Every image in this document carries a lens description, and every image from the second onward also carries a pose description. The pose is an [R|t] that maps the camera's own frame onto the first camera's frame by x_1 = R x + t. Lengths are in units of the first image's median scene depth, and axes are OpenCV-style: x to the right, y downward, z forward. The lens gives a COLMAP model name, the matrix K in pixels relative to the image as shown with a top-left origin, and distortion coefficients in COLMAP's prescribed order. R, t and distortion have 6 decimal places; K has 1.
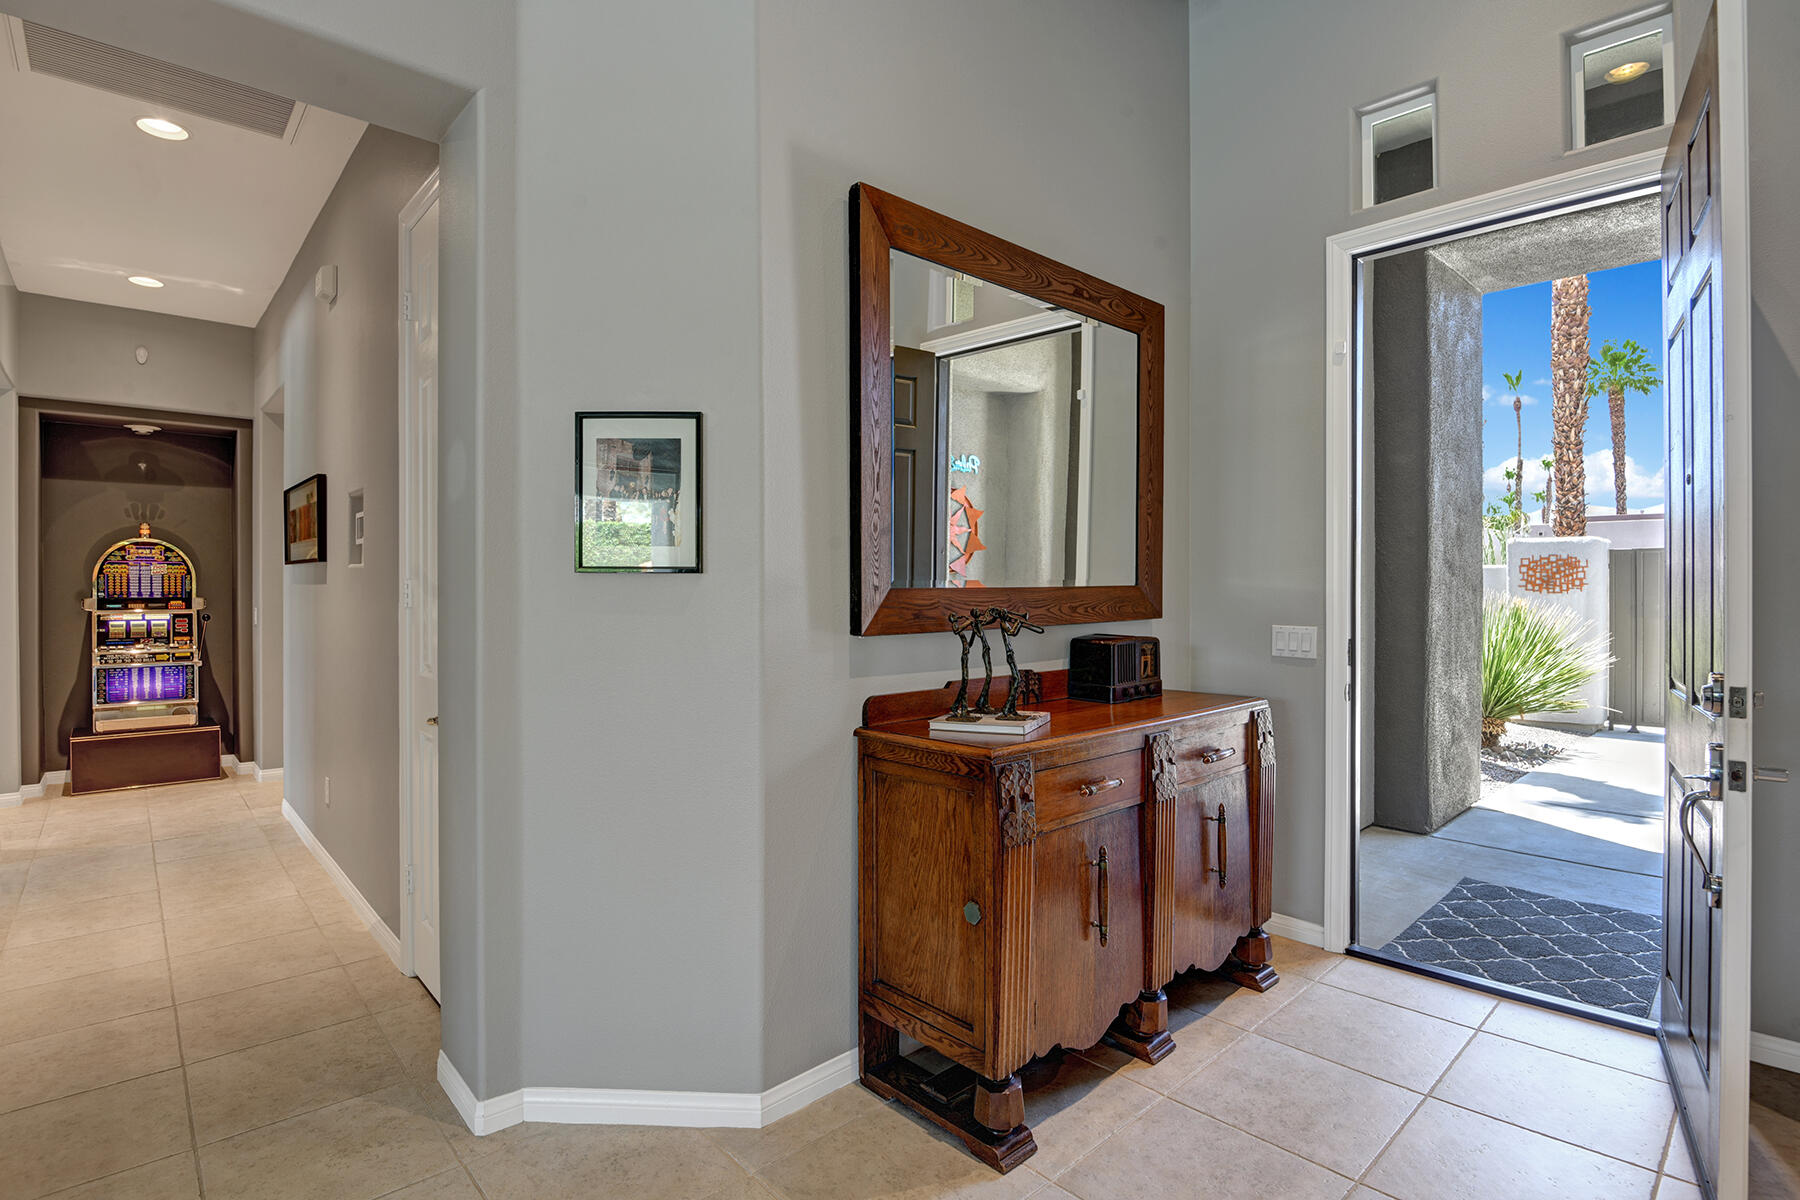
lens RADIAL K [[868.7, 0, 898.4], [0, 868.7, 591.8], [0, 0, 1]] dist [0.003673, 0.000221]
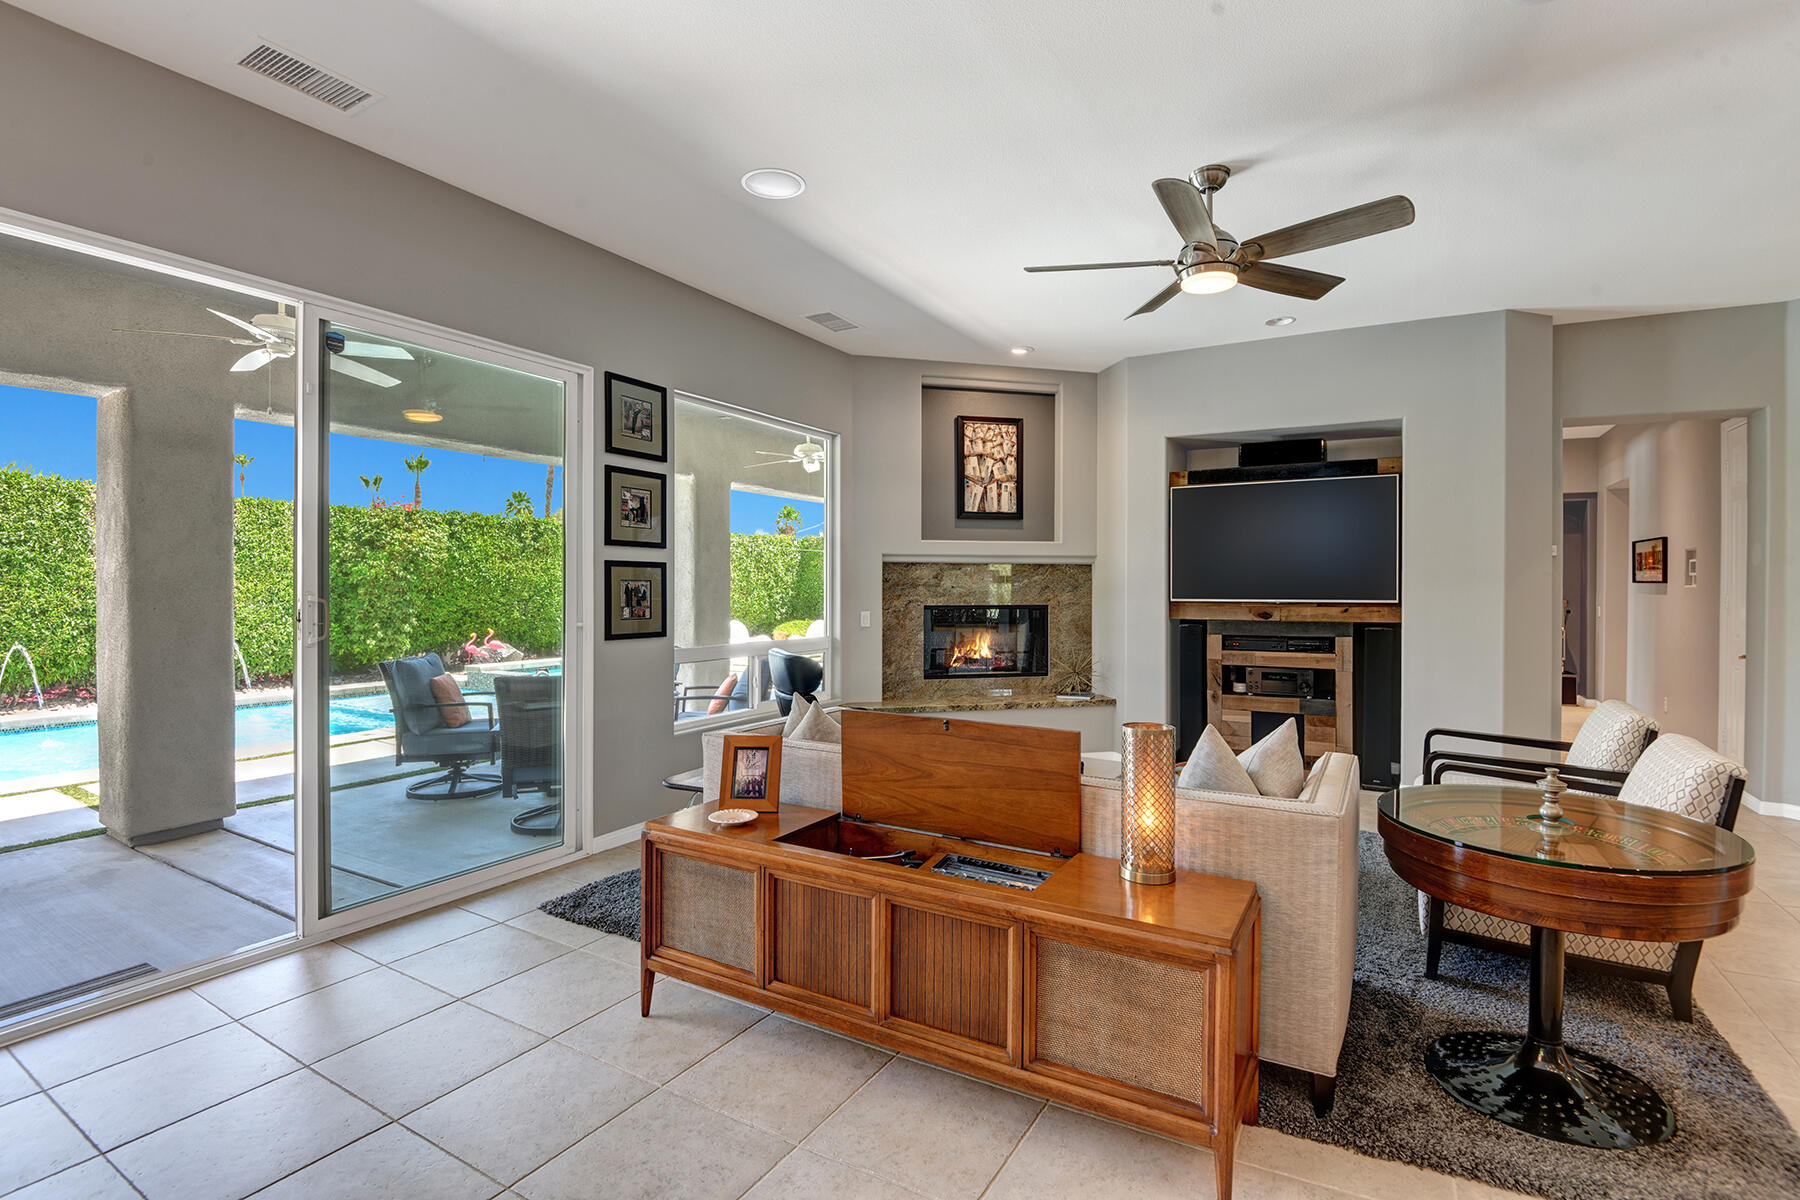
lens RADIAL K [[830.2, 0, 901.5], [0, 830.2, 594.2], [0, 0, 1]] dist [-0.030664, -0.005458]
pose [[0.296085, 0.006987, -0.955136, 0.513099], [-0.004338, 0.999973, 0.005971, -0.012915], [0.955152, 0.002375, 0.296107, -1.097073]]
